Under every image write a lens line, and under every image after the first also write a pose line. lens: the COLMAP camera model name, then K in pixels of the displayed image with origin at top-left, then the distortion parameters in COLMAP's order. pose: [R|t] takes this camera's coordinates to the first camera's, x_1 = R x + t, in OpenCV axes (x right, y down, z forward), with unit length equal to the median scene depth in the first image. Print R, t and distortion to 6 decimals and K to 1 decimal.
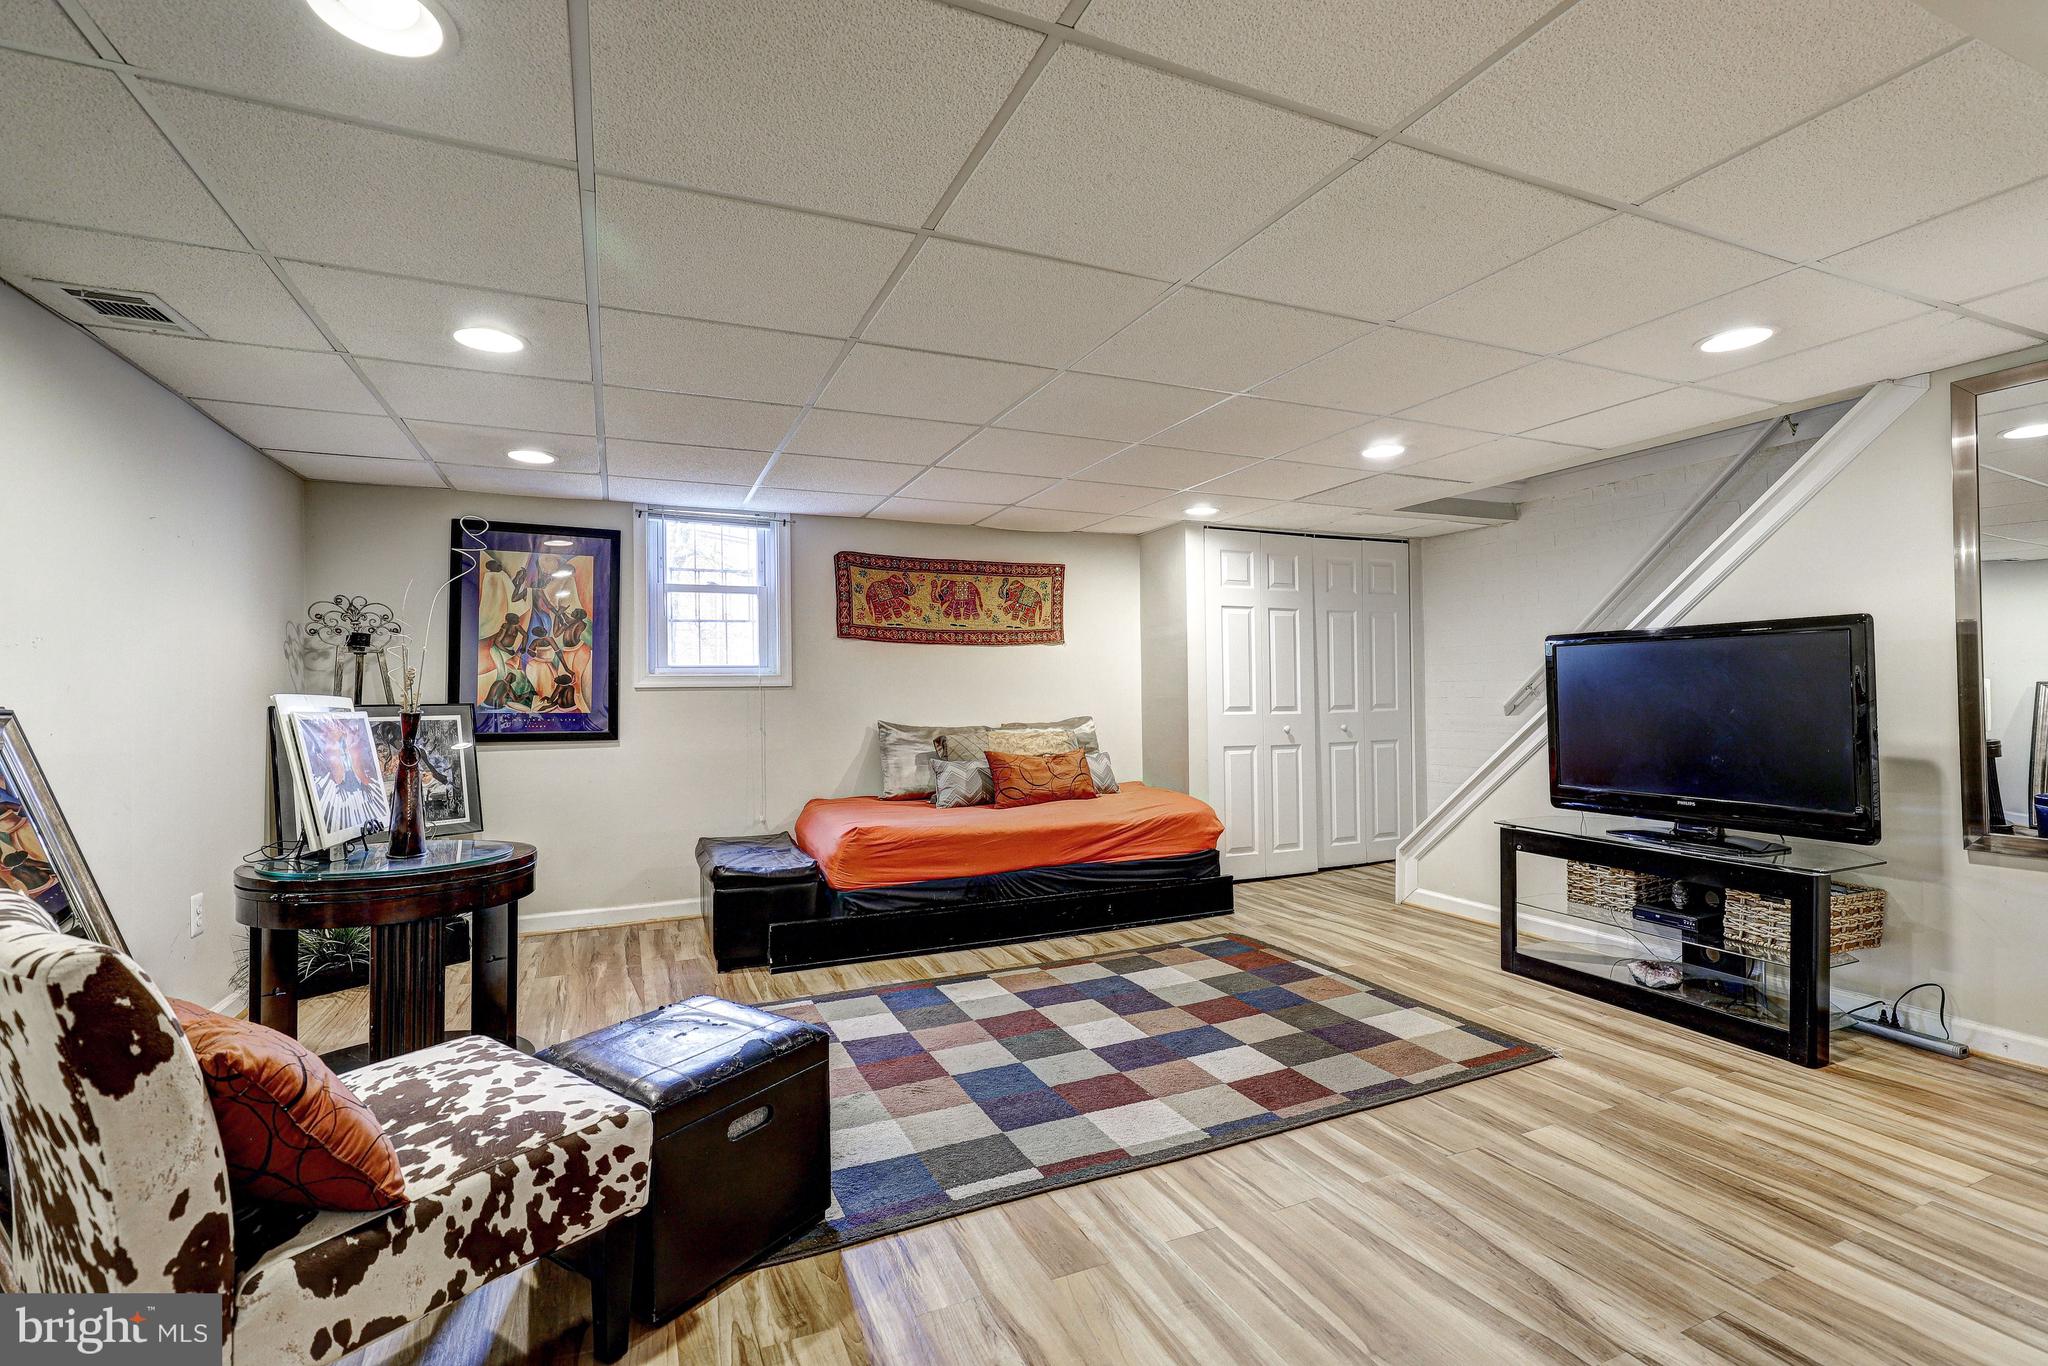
lens RADIAL K [[924.1, 0, 1028.8], [0, 924.1, 687.5], [0, 0, 1]] dist [-0.001817, -0.000227]
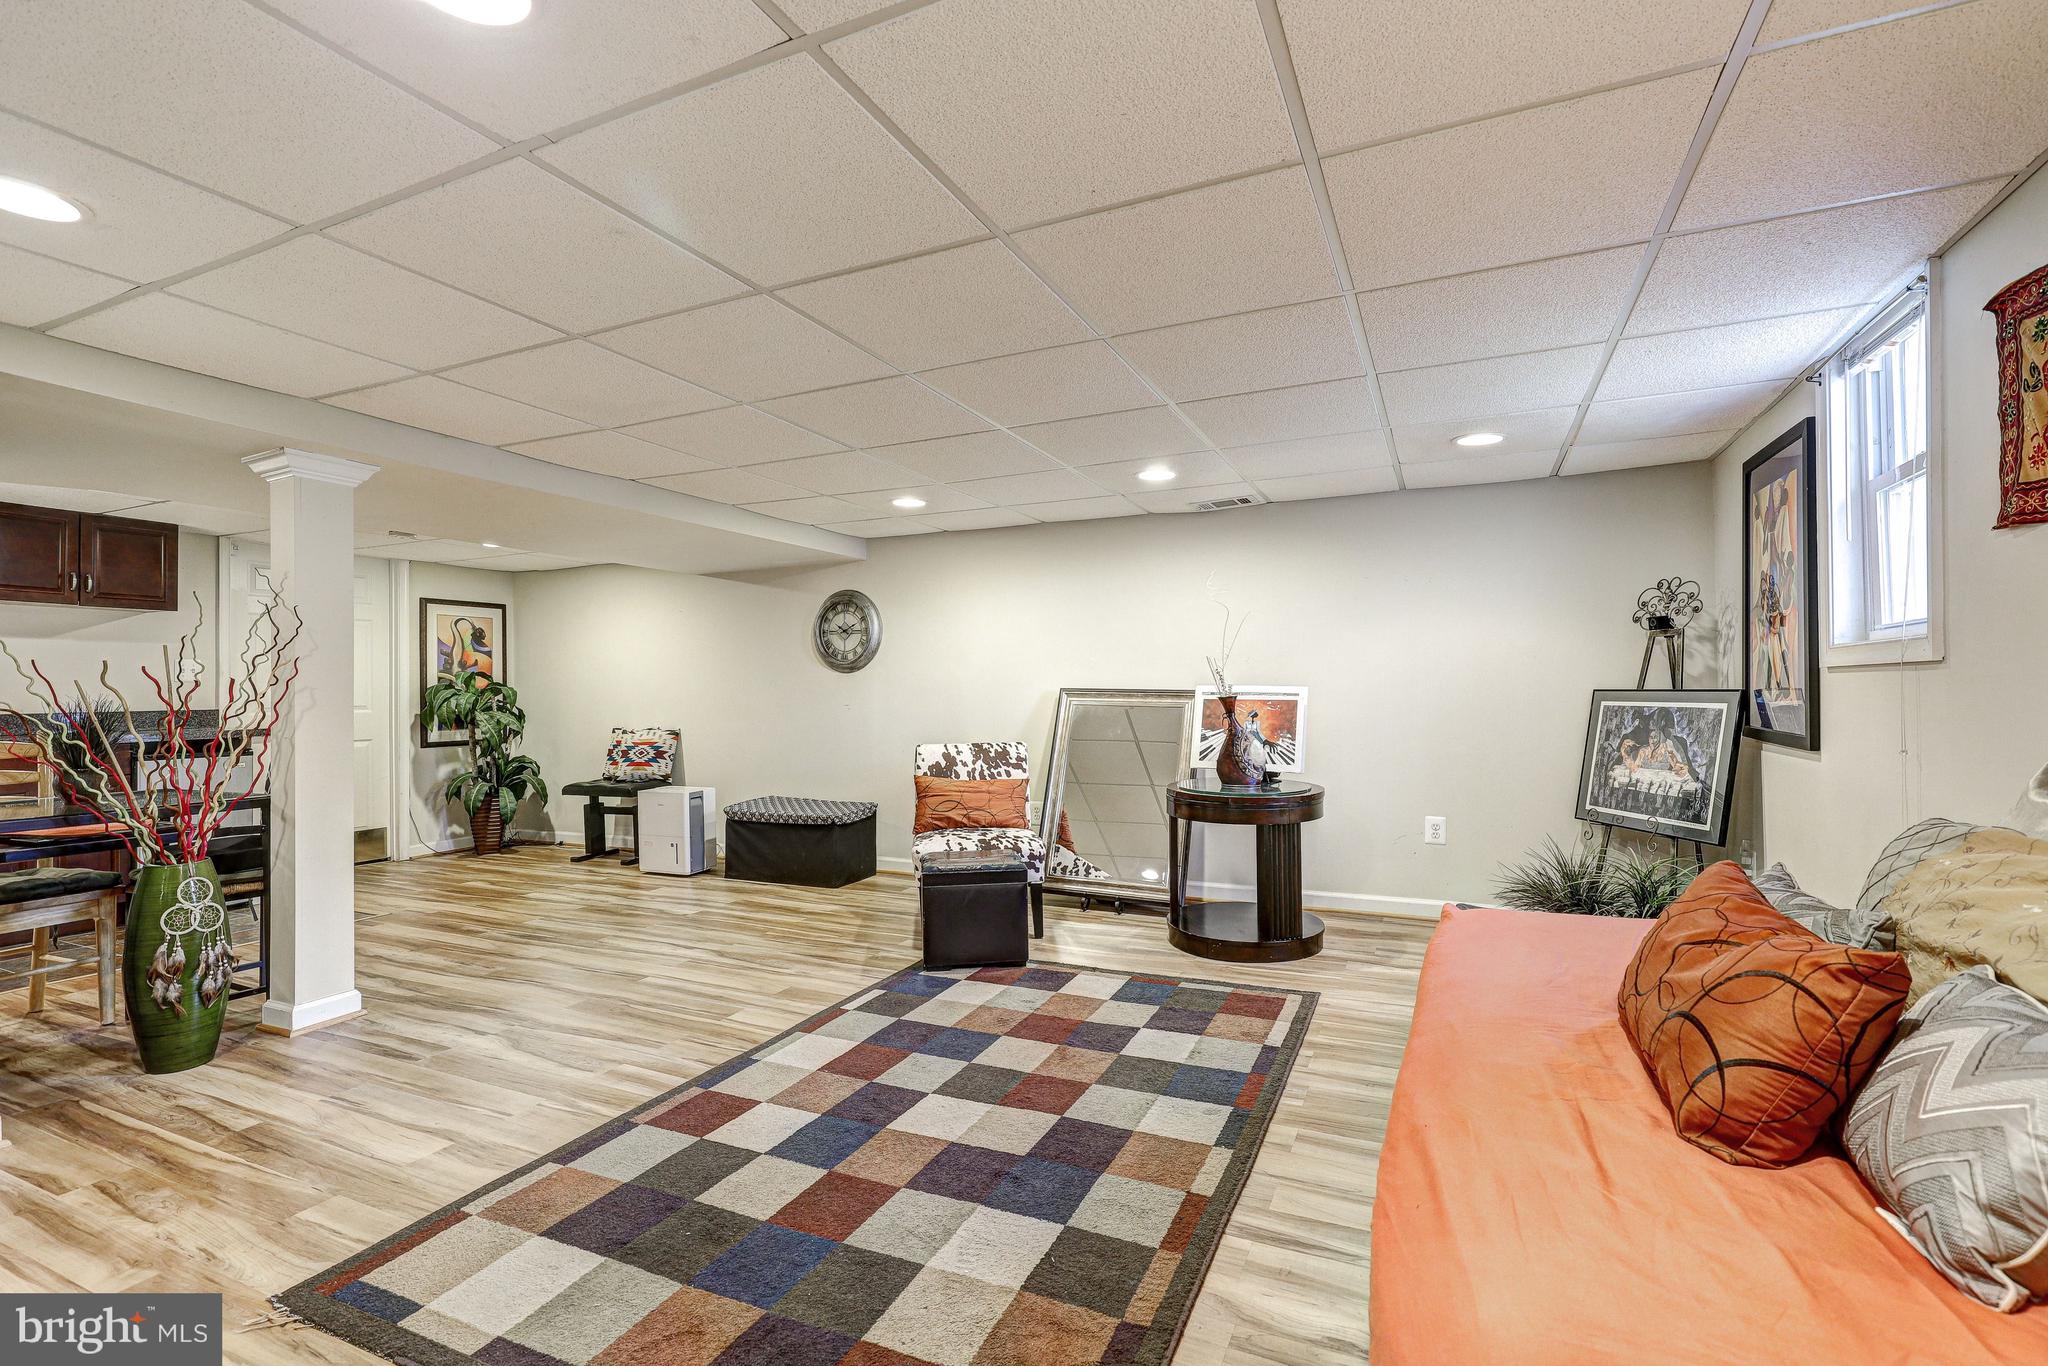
lens RADIAL K [[924.1, 0, 1032.9], [0, 924.1, 673.7], [0, 0, 1]] dist [-0.001817, -0.000227]
pose [[-0.753202, 0.009270, -0.657724, 0.568731], [0.019645, 0.999772, -0.008405, -0.003412], [0.657496, -0.019252, -0.753212, 1.731910]]
